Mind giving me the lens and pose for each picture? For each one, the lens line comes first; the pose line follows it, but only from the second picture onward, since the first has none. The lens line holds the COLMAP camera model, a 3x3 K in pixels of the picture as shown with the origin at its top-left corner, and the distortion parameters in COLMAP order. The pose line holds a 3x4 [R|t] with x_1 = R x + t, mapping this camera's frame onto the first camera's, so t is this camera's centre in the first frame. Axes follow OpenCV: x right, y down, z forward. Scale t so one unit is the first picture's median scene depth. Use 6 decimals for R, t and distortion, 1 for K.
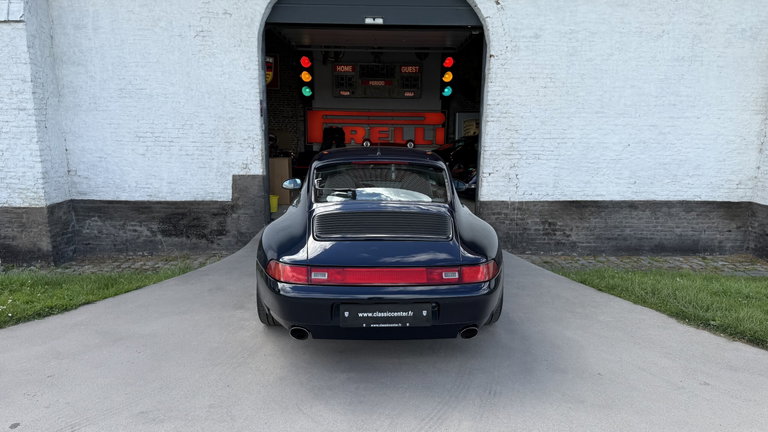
lens RADIAL K [[535.7, 0, 384.0], [0, 535.7, 216.0], [0, 0, 1]] dist [0.063851, -0.106284]
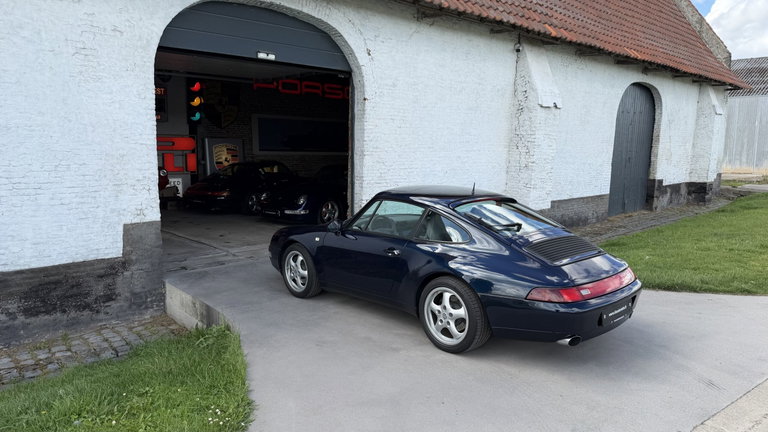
lens RADIAL K [[530.7, 0, 384.5], [0, 530.7, 218.1], [0, 0, 1]] dist [0.137137, -0.194309]
pose [[0.756252, -0.091501, 0.647851, -0.513485], [0.108415, 0.994009, 0.013837, -0.054345], [-0.645236, 0.059772, 0.761642, 0.117479]]
